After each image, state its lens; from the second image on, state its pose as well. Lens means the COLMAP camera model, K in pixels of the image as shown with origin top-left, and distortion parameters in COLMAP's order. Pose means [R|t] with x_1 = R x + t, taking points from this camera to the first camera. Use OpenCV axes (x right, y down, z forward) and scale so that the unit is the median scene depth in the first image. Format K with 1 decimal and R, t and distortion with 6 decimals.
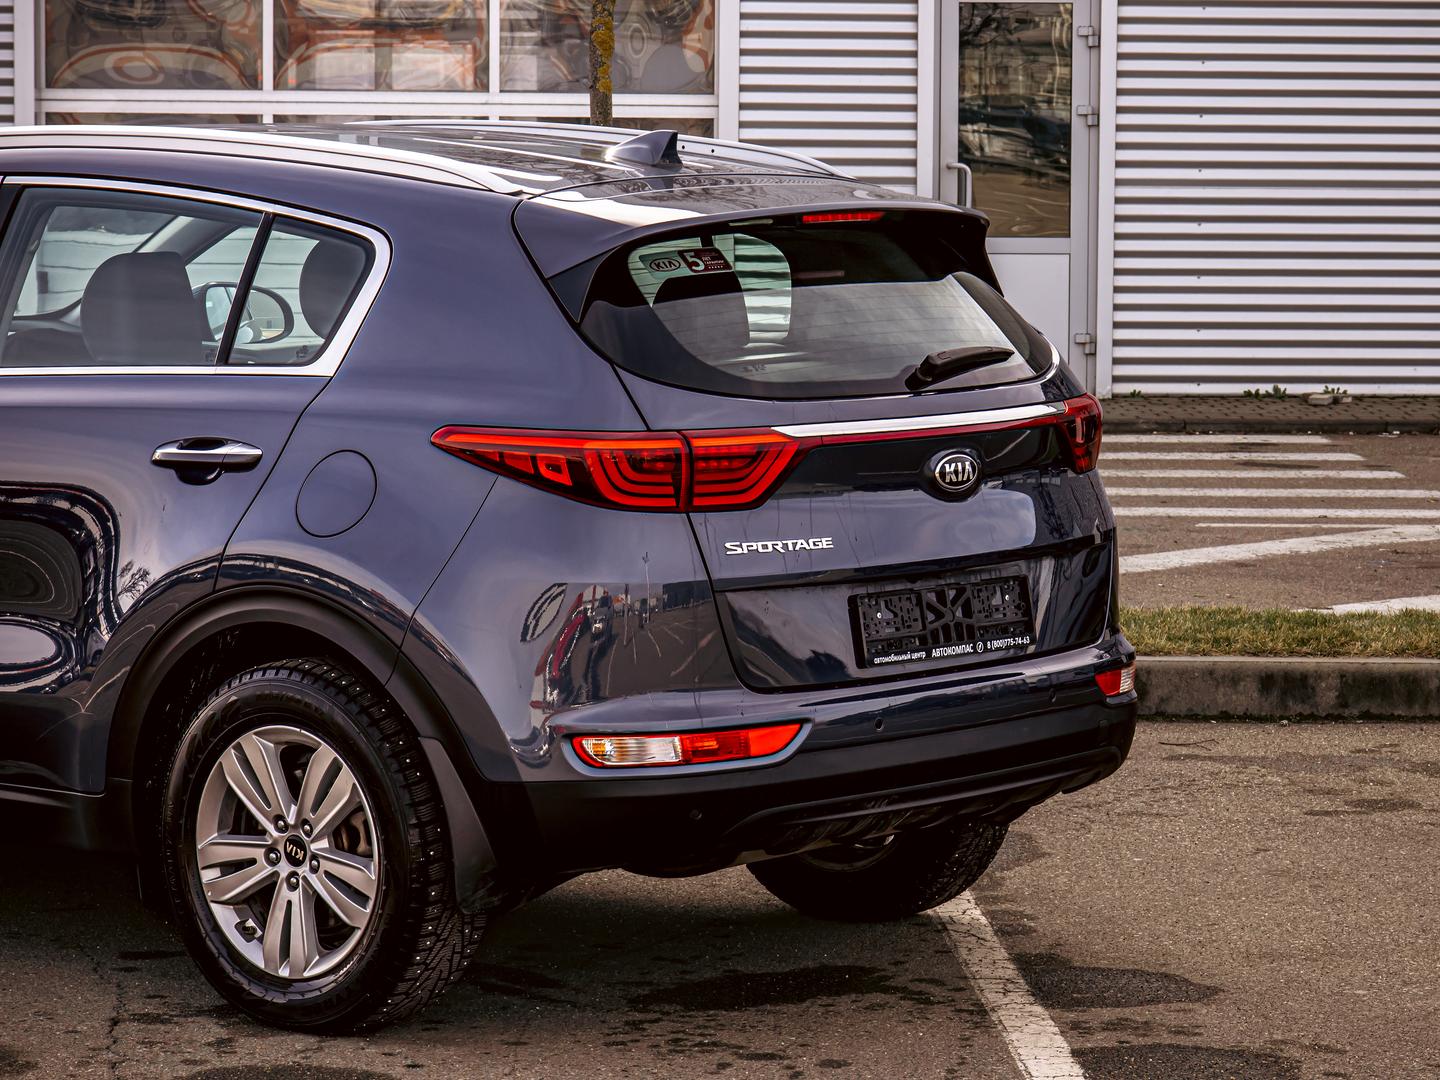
lens RADIAL K [[4325.0, 0, 720.0], [0, 4325.0, 540.0], [0, 0, 1]] dist [-0.147370, 0.184911]
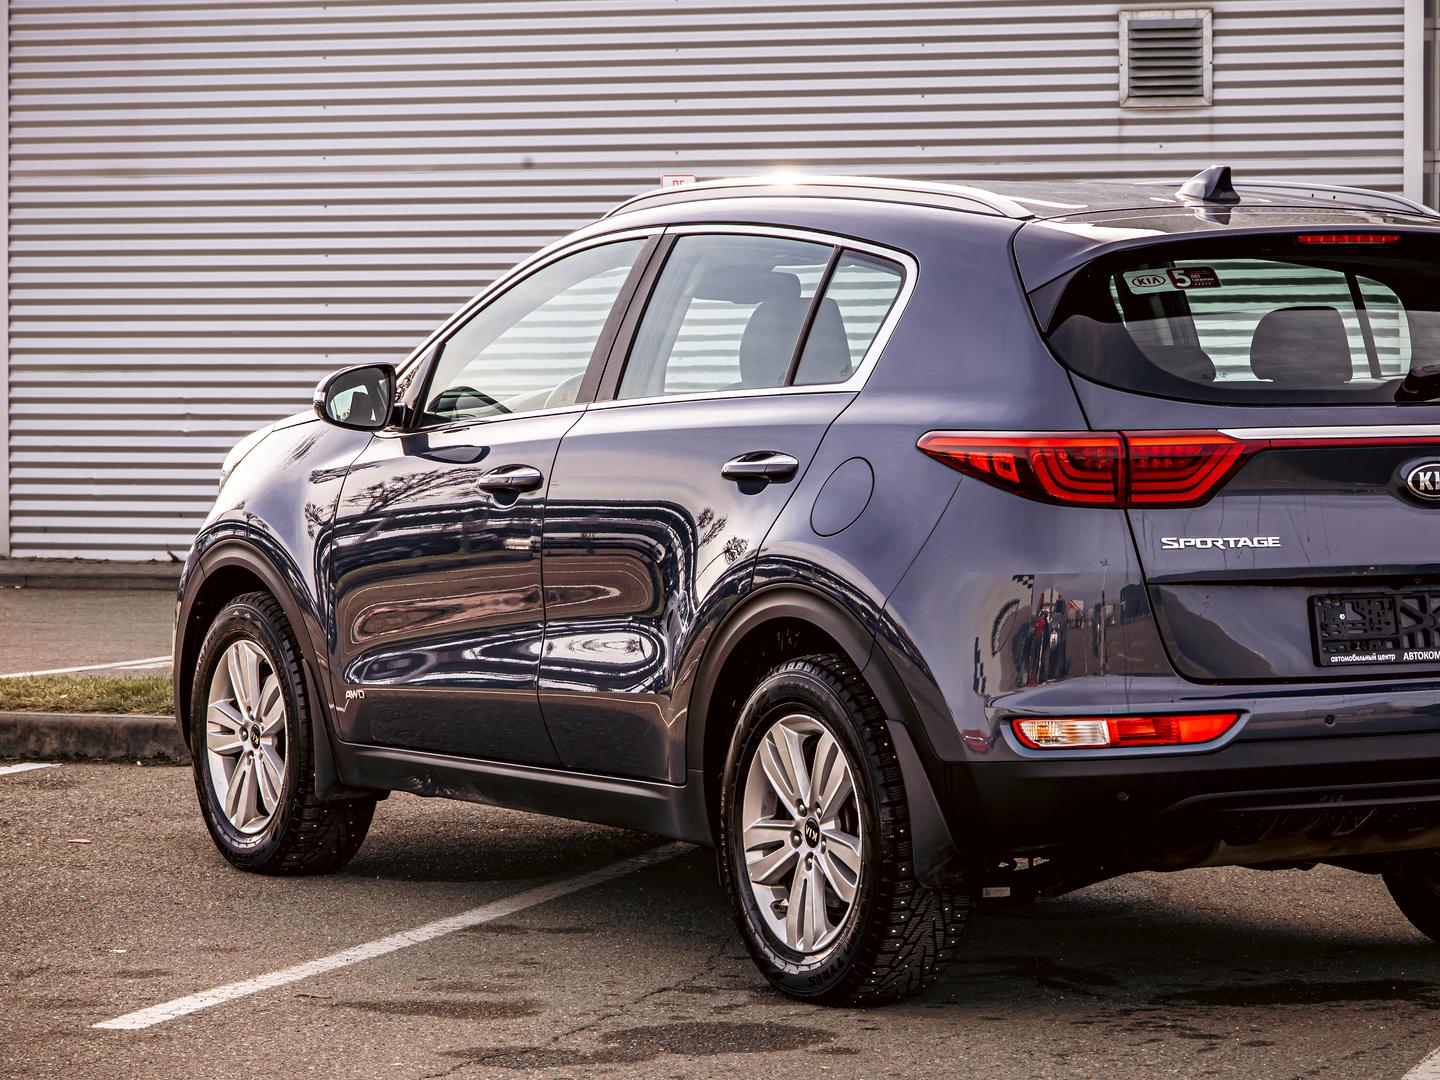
lens RADIAL K [[4325.0, 0, 720.0], [0, 4325.0, 540.0], [0, 0, 1]] dist [-0.147370, 0.184911]
pose [[0.935862, 0.004863, -0.352333, 0.261467], [-0.022552, 0.998681, -0.046119, 0.050255], [0.351644, 0.051106, 0.934738, -0.012941]]
